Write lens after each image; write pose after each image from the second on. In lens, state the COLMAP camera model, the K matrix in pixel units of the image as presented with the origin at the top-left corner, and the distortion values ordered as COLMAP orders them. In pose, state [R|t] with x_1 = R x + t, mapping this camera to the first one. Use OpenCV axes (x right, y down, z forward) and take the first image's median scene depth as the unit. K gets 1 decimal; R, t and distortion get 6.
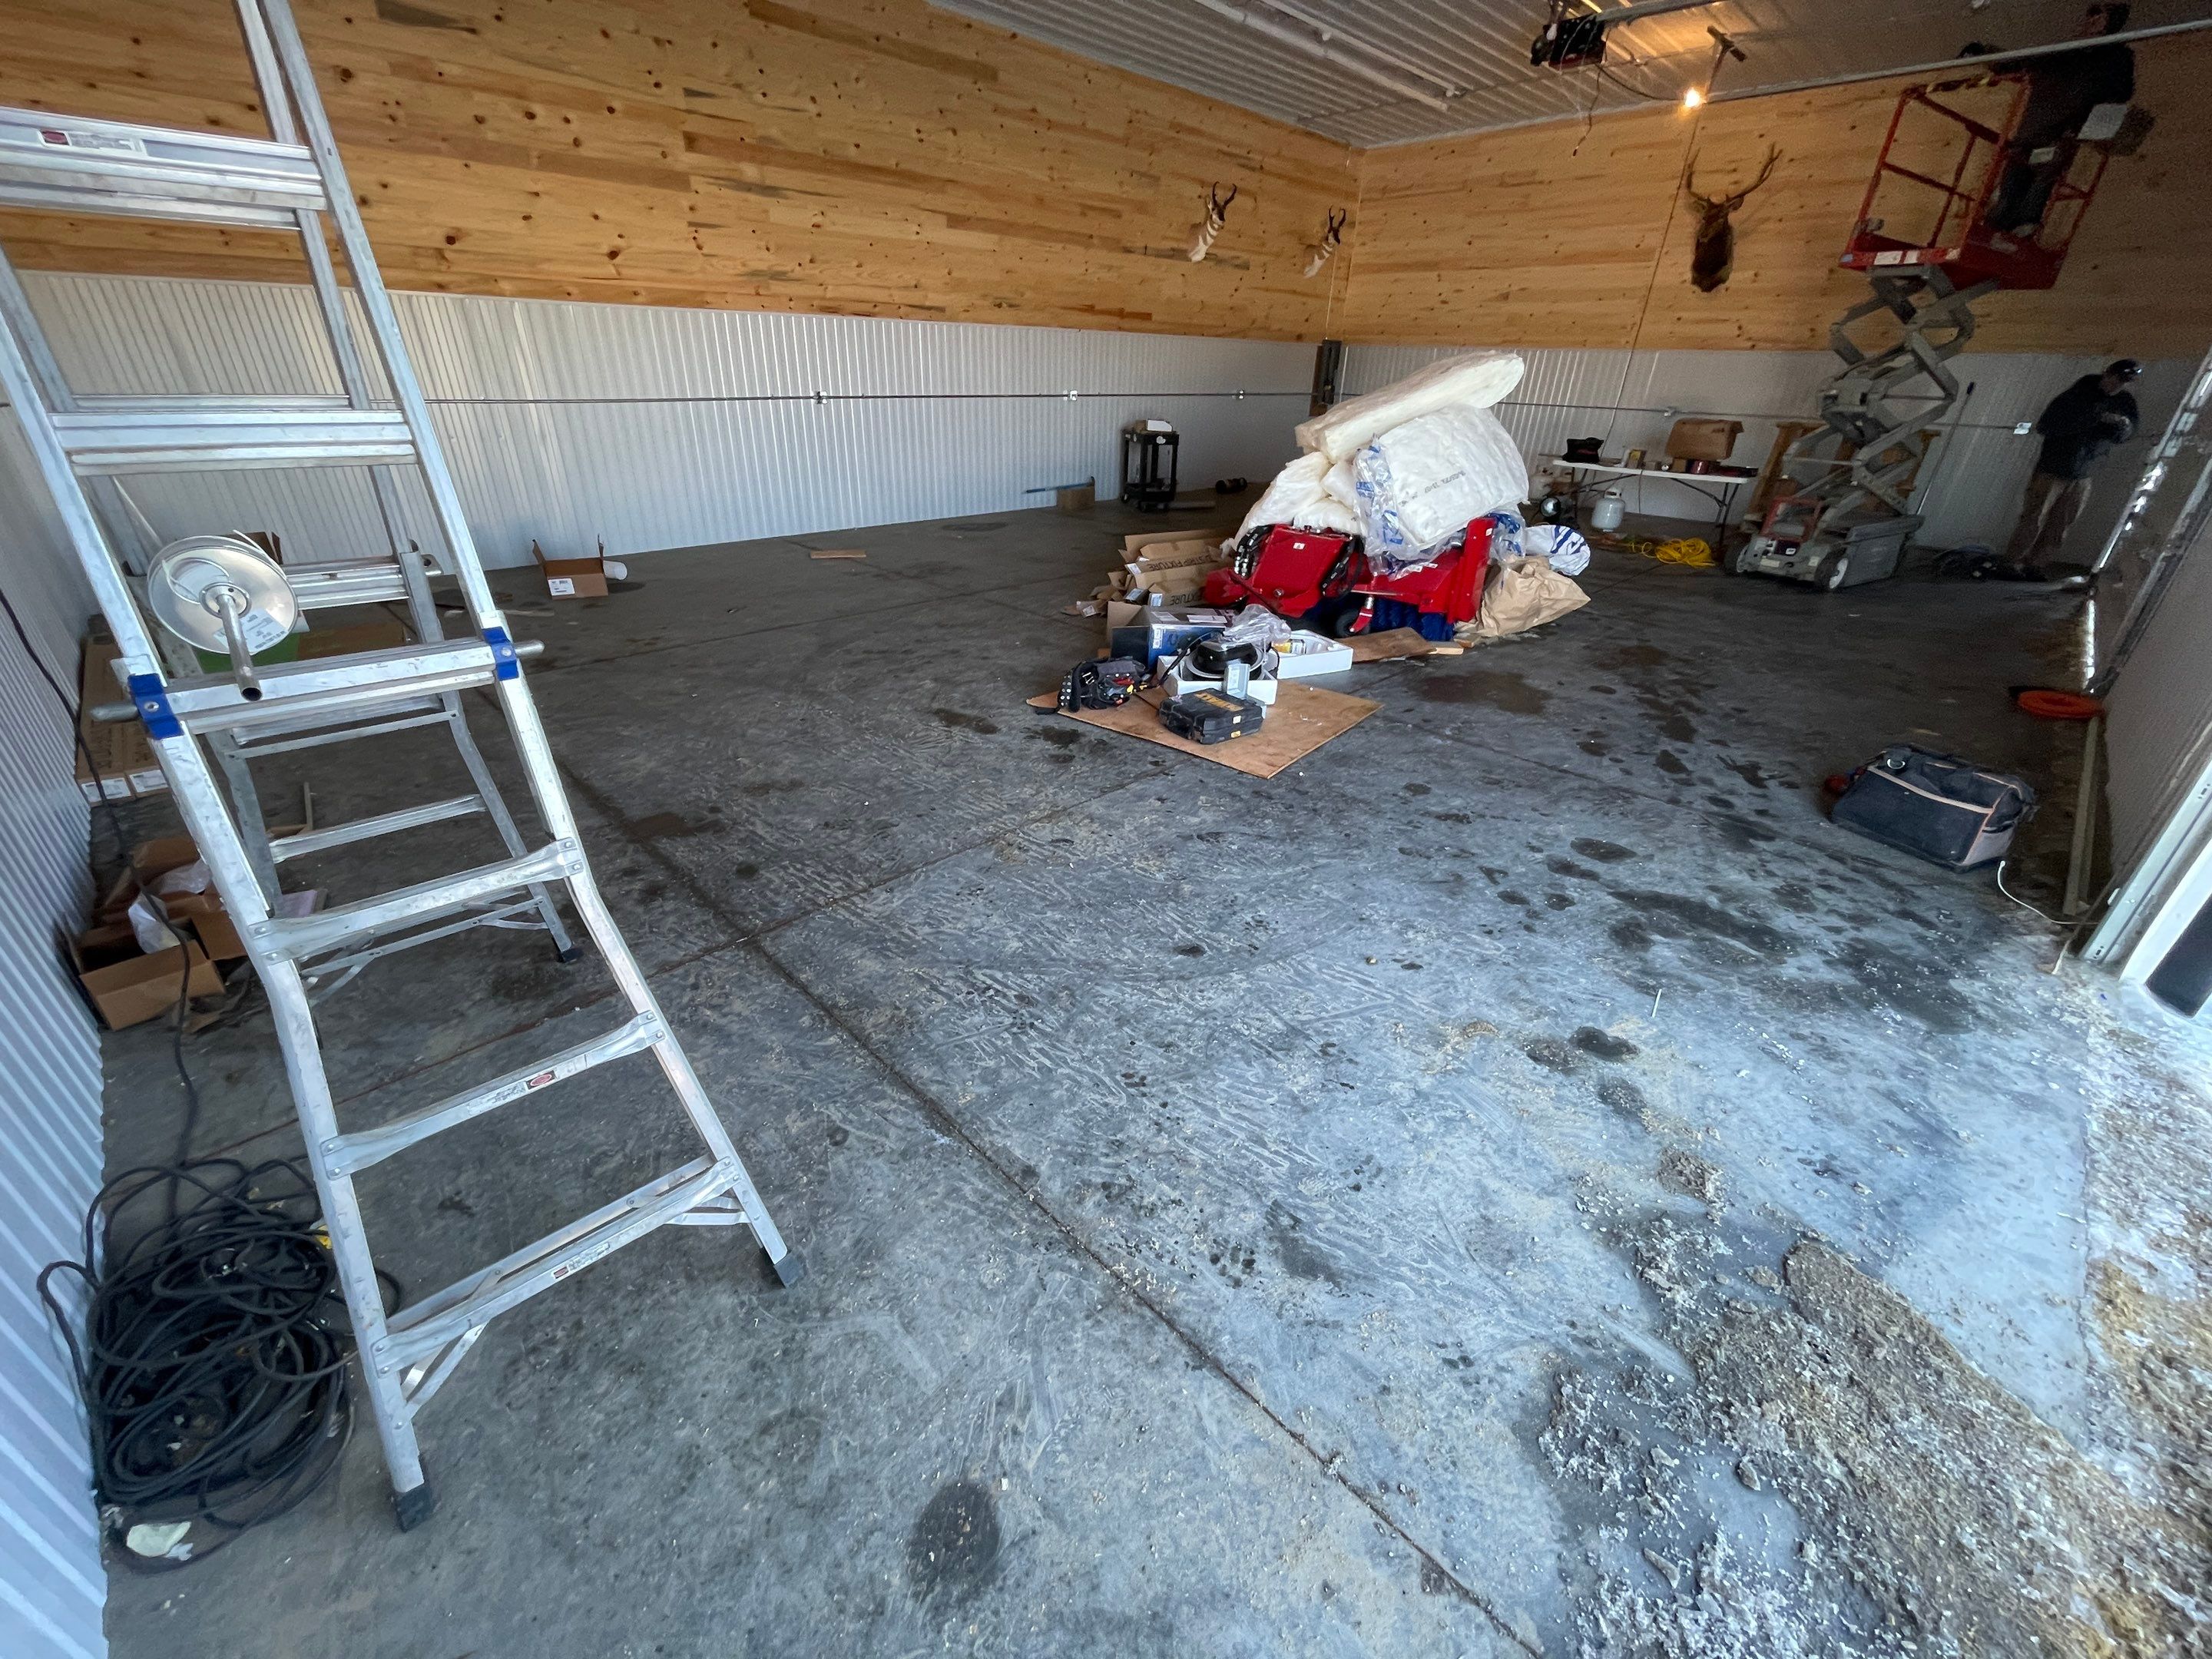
lens RADIAL K [[887.9, 0, 1101.1], [0, 887.9, 839.4], [0, 0, 1]] dist [-0.006607, 0.000272]
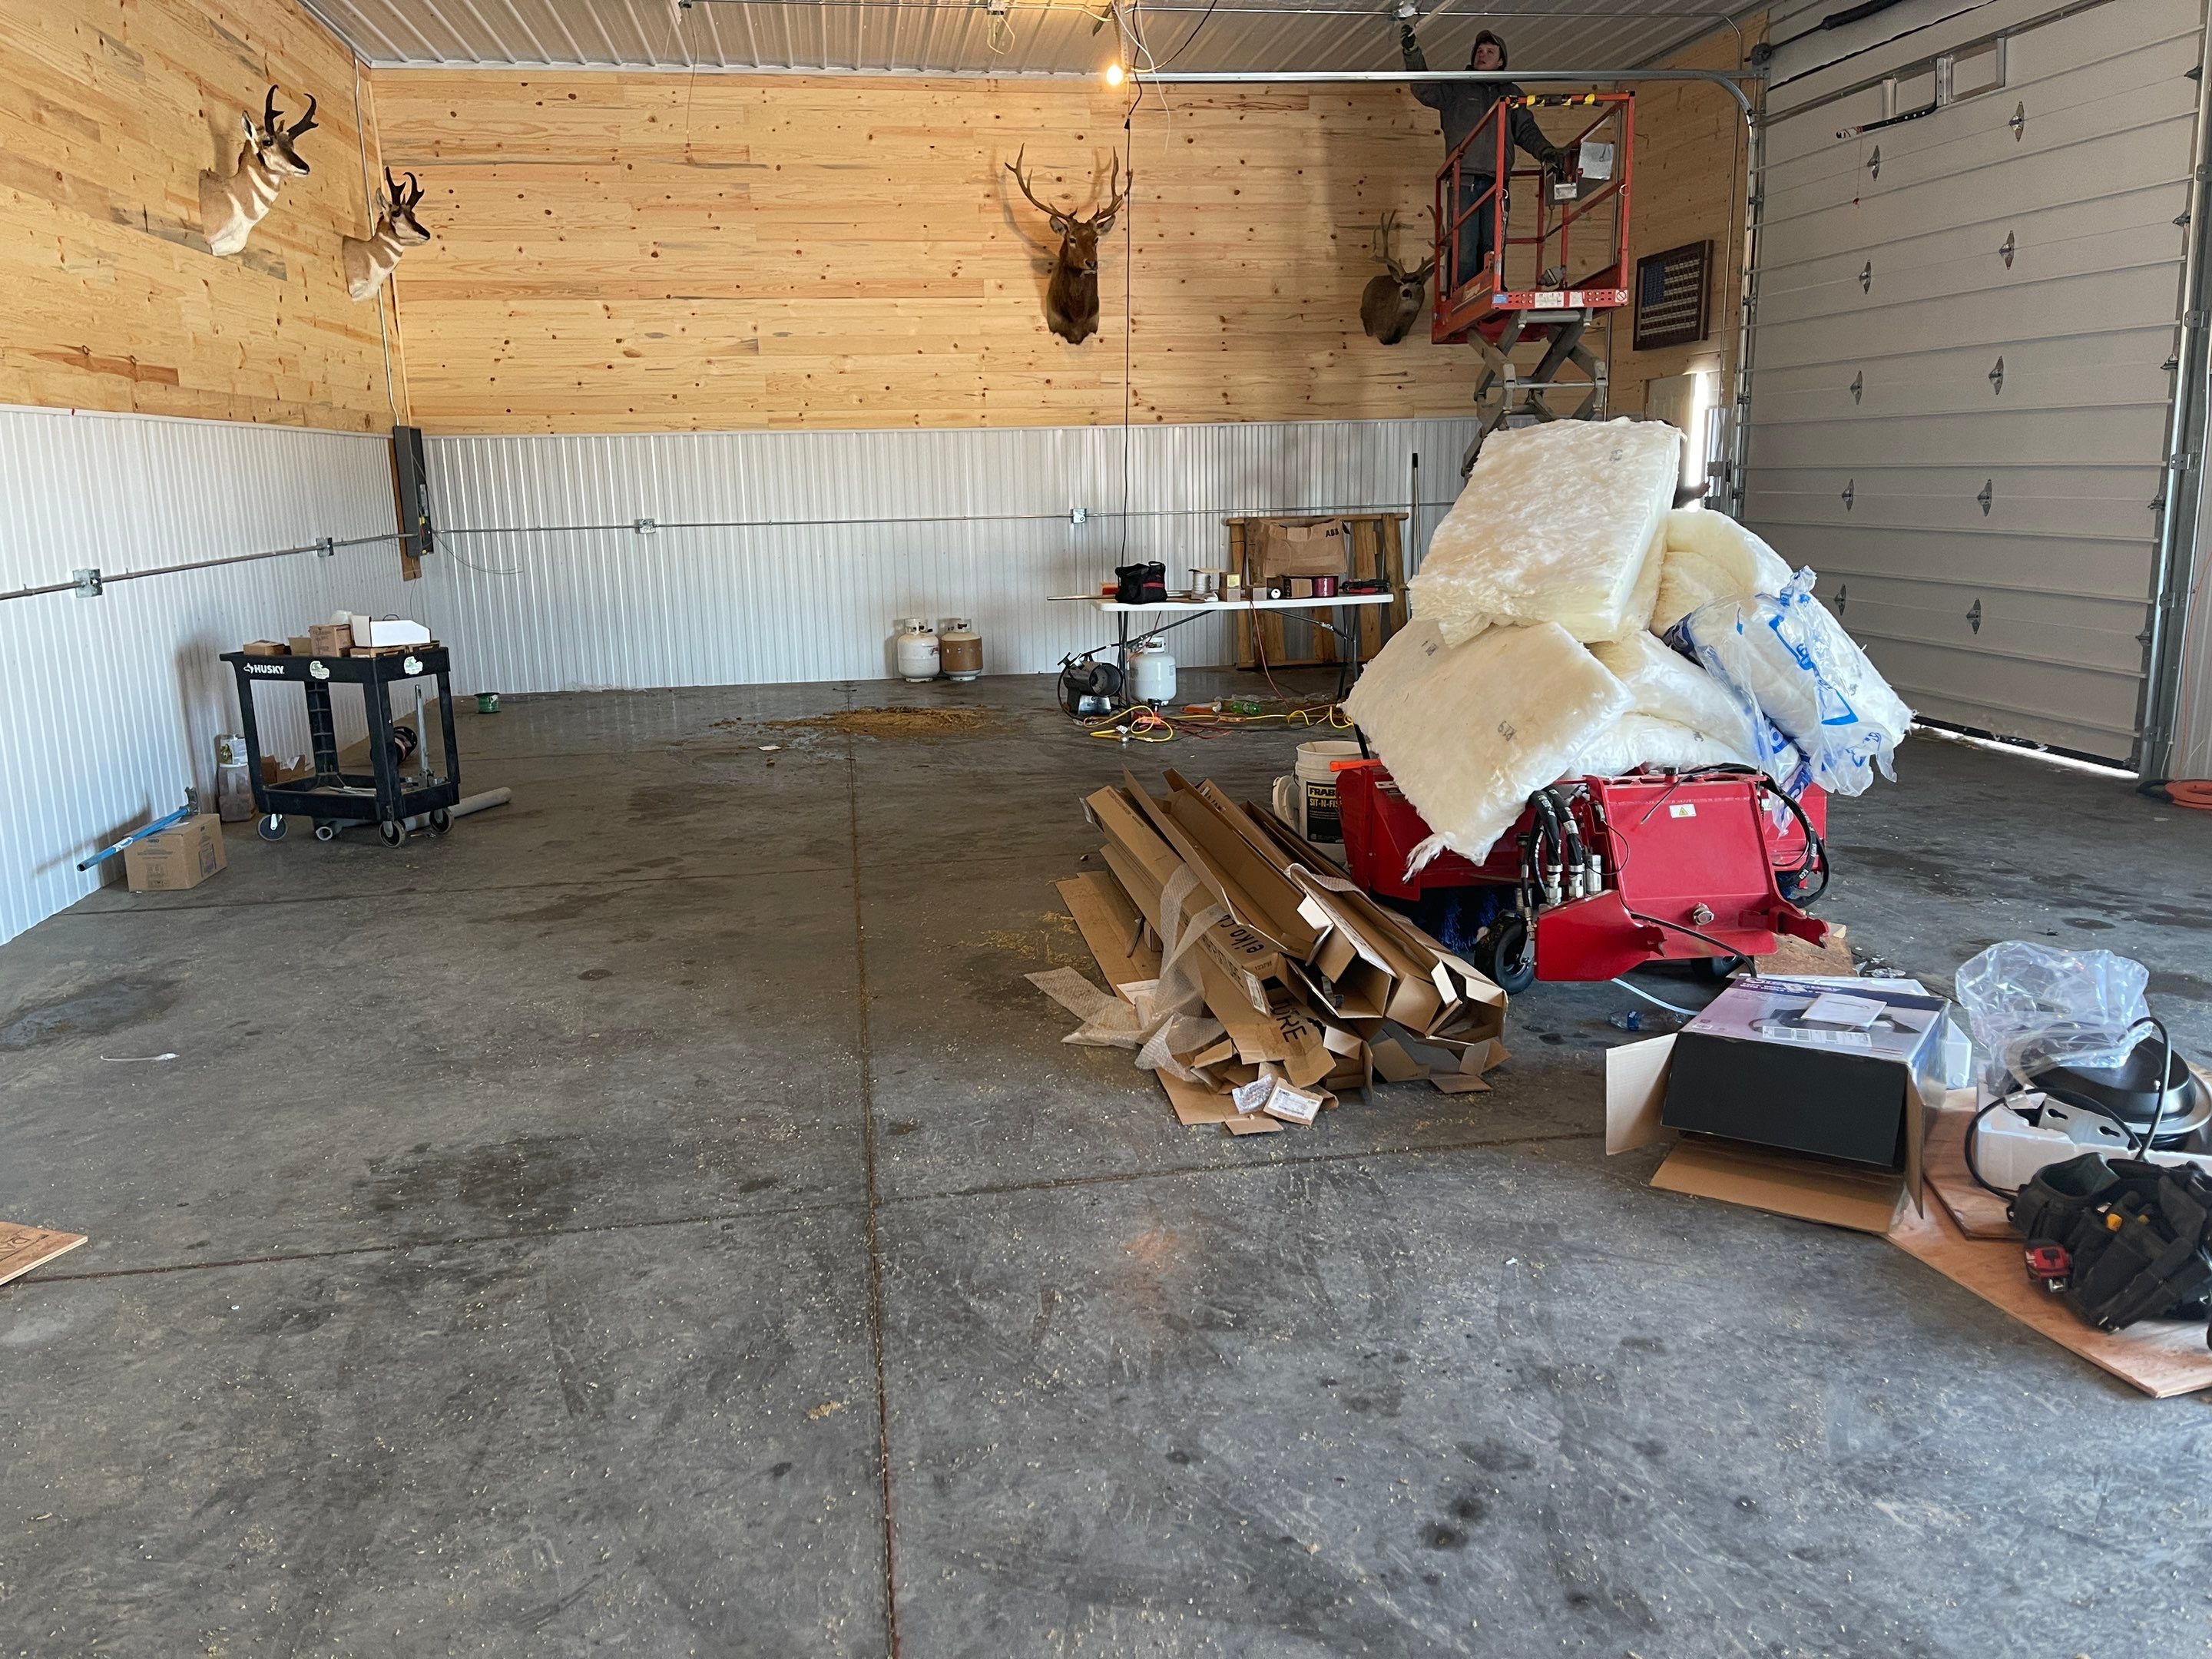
lens RADIAL K [[1672.8, 0, 1107.1], [0, 1672.8, 830.3], [0, 0, 1]] dist [0.062110, -0.070969]
pose [[0.583351, -0.211604, 0.784172, -0.343640], [0.418622, 0.905684, -0.067022, -0.210999], [-0.696030, 0.367369, 0.616914, 0.367275]]
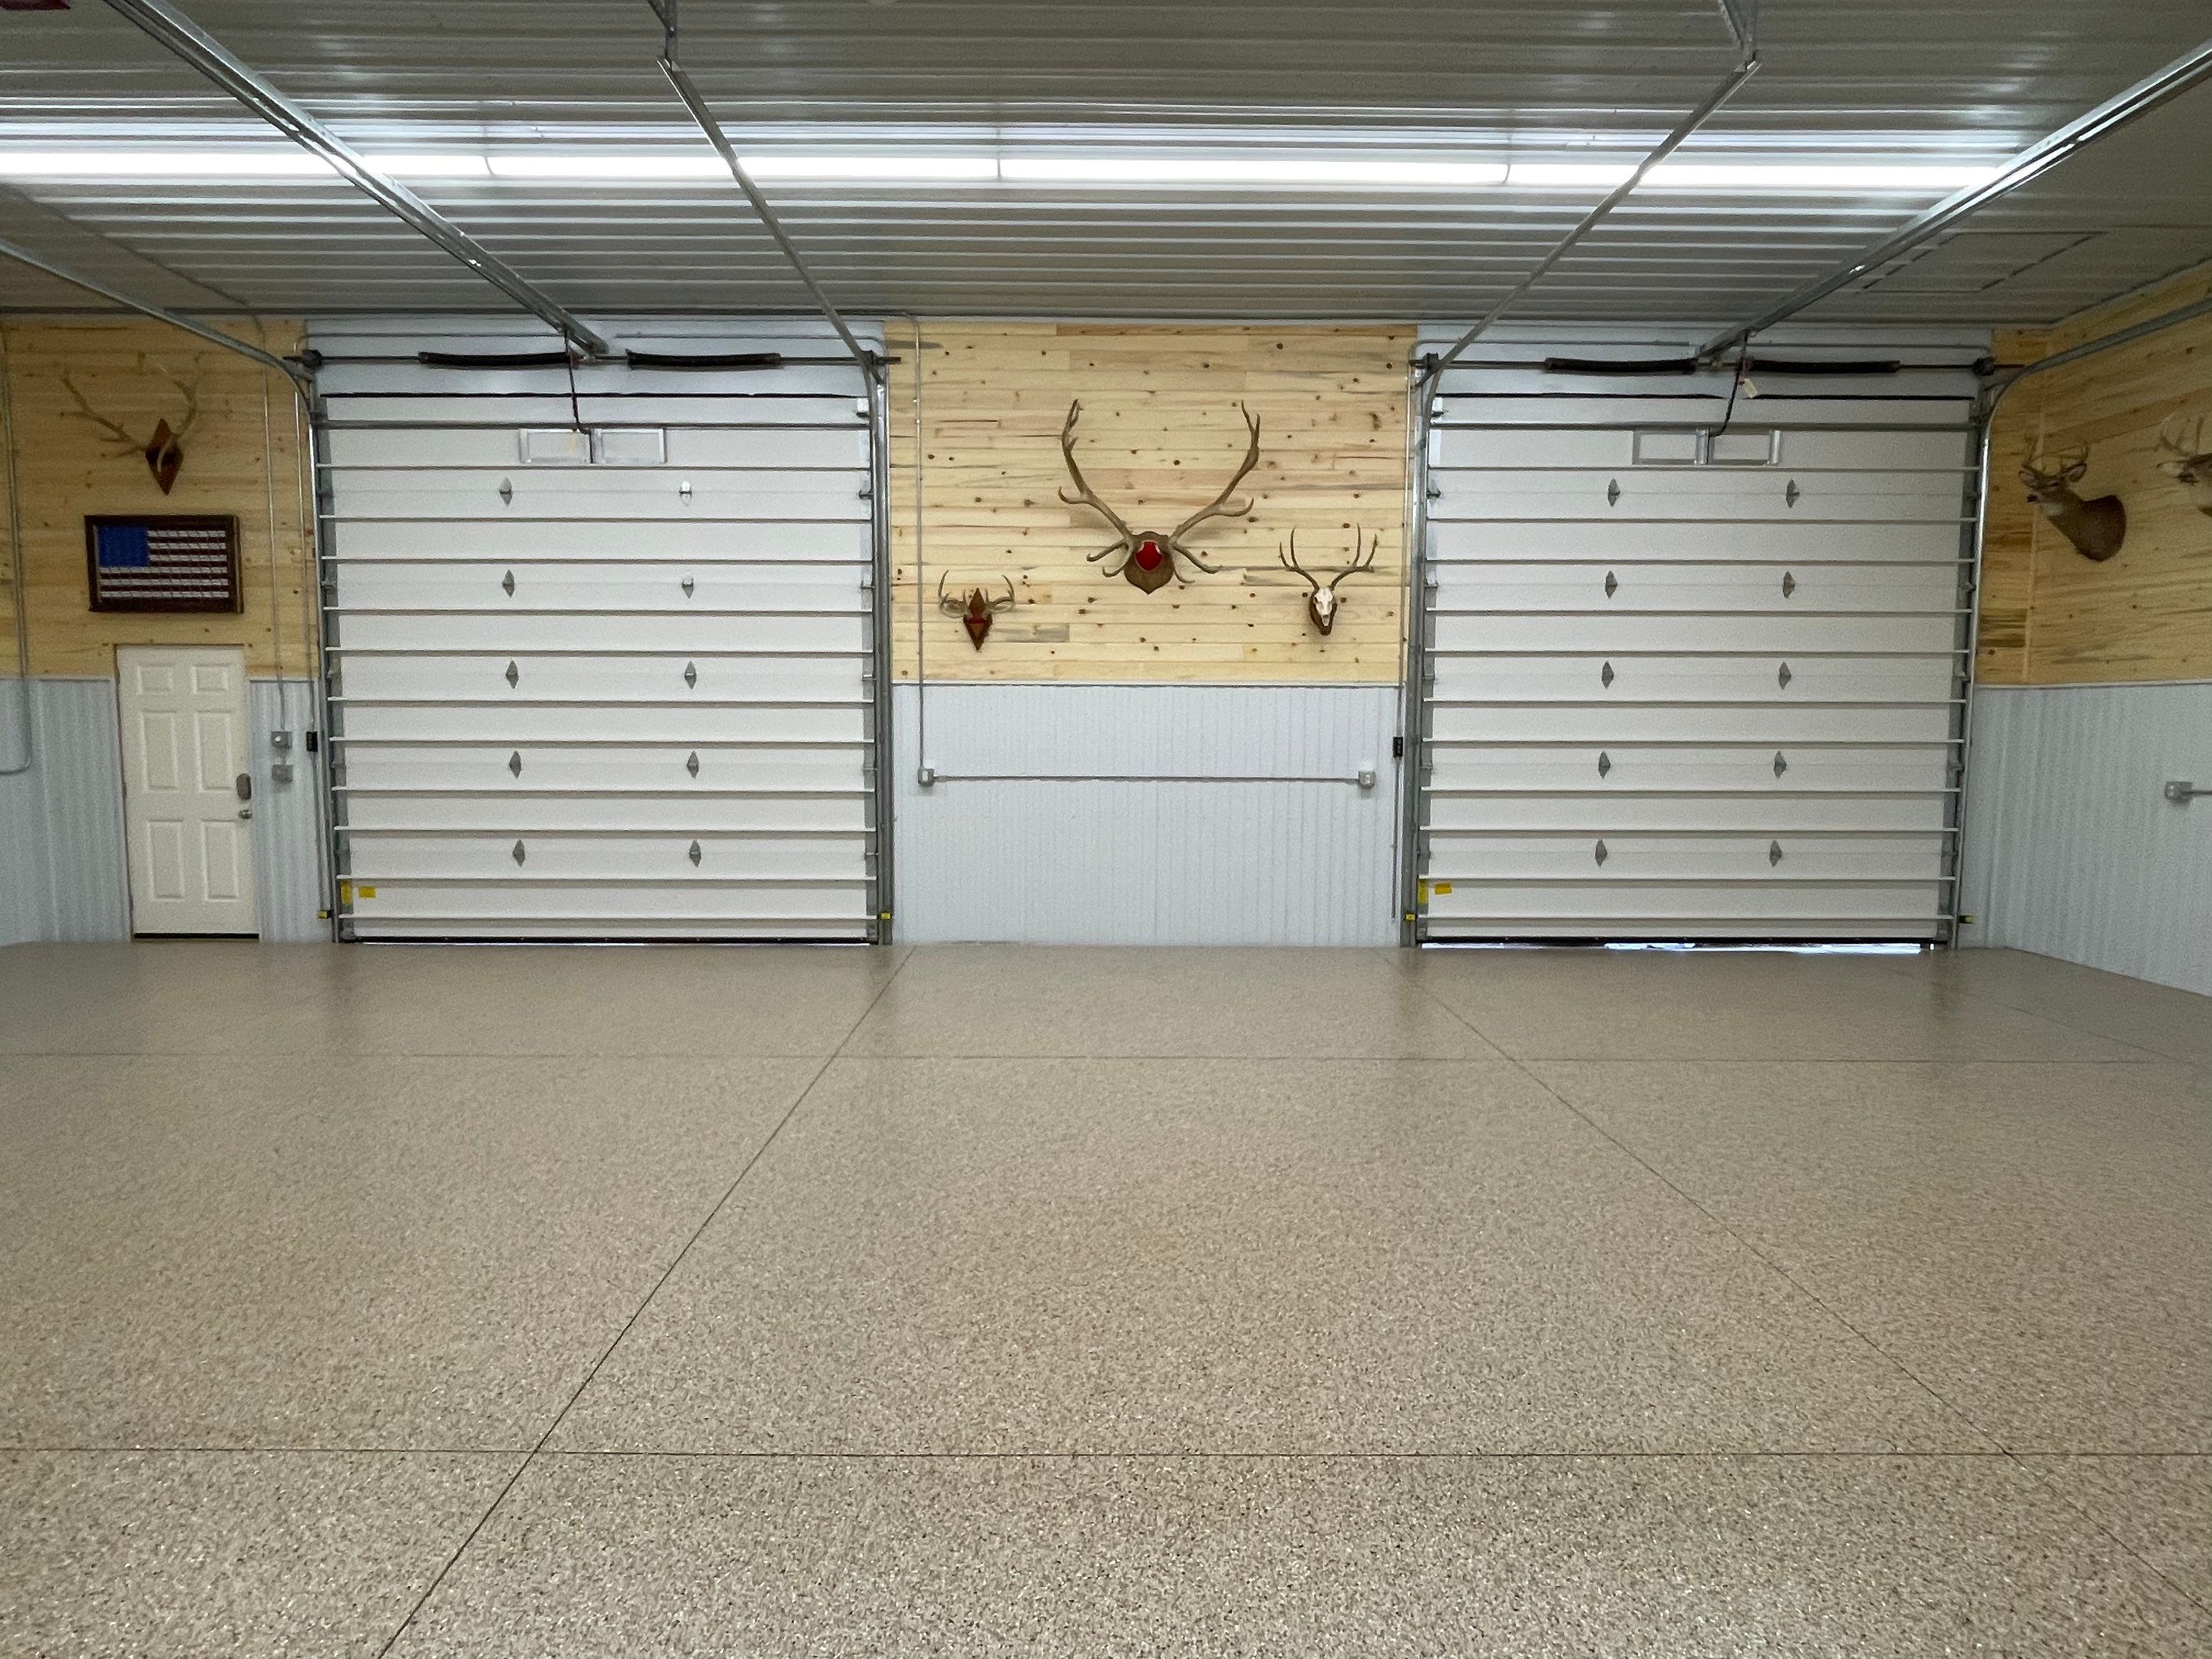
lens RADIAL K [[1215.4, 0, 1094.5], [0, 1215.4, 834.0], [0, 0, 1]] dist [-0.001957, -0.000111]
pose [[-0.717739, -0.093496, 0.690006, -0.130438], [0.308975, 0.845281, 0.435929, -0.476826], [-0.624007, 0.526078, -0.577804, 0.871532]]
